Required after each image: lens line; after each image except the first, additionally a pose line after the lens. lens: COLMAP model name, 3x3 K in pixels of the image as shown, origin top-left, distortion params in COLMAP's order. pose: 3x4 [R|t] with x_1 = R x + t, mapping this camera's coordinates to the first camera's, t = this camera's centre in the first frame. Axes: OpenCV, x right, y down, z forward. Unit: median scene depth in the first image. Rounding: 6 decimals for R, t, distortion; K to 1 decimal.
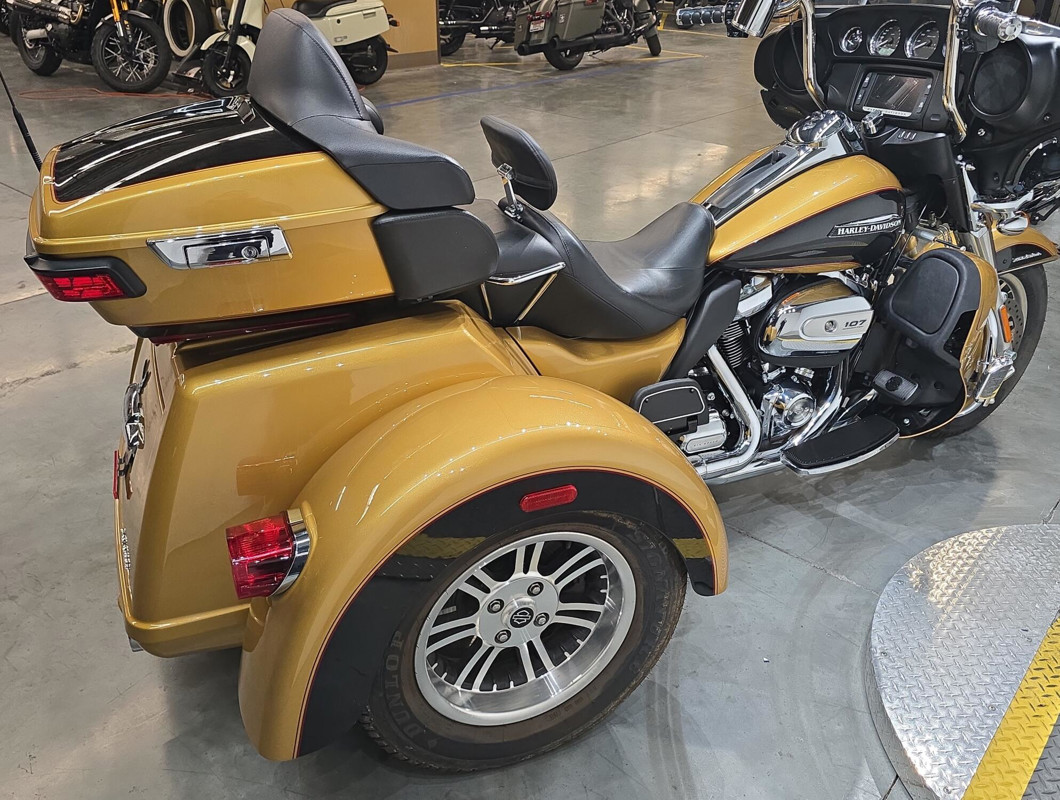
lens RADIAL K [[823.5, 0, 530.0], [0, 823.5, 400.0], [0, 0, 1]] dist [0.049419, -0.053674]
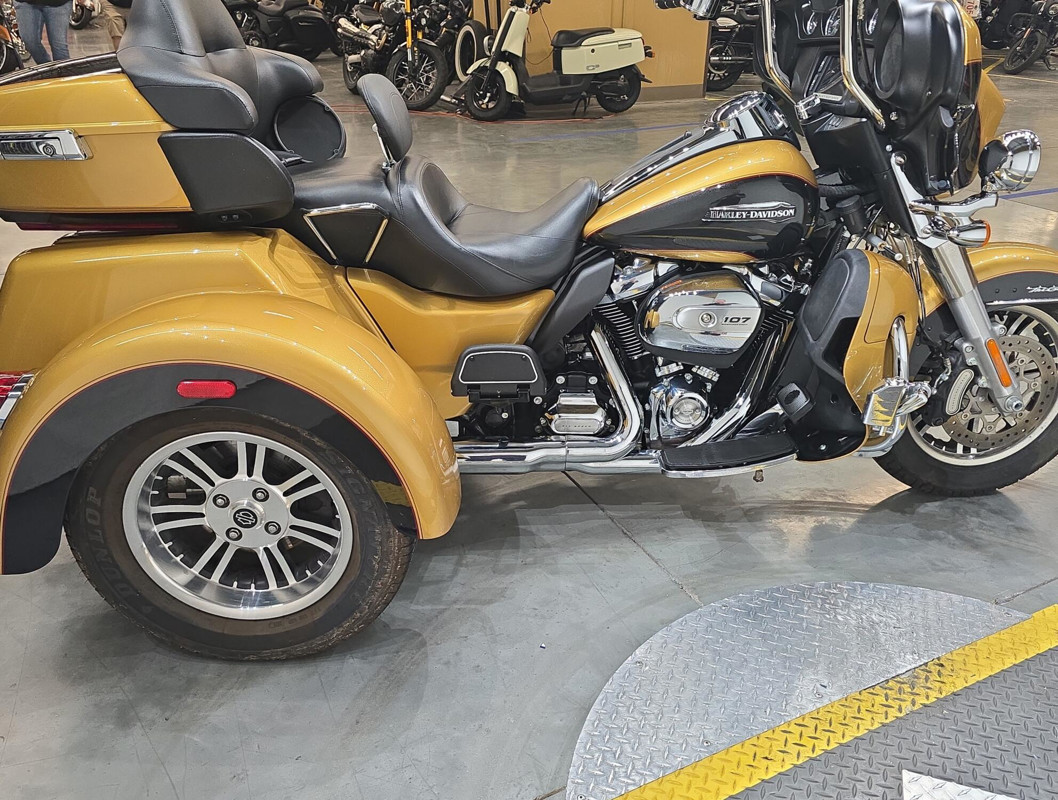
lens RADIAL K [[821.9, 0, 529.0], [0, 821.9, 400.0], [0, 0, 1]] dist [0.049419, -0.053674]
pose [[0.929435, 0.158877, -0.333028, 0.488641], [-0.174216, 0.984569, -0.016504, 0.048867], [0.325267, 0.073358, 0.942773, 0.073044]]
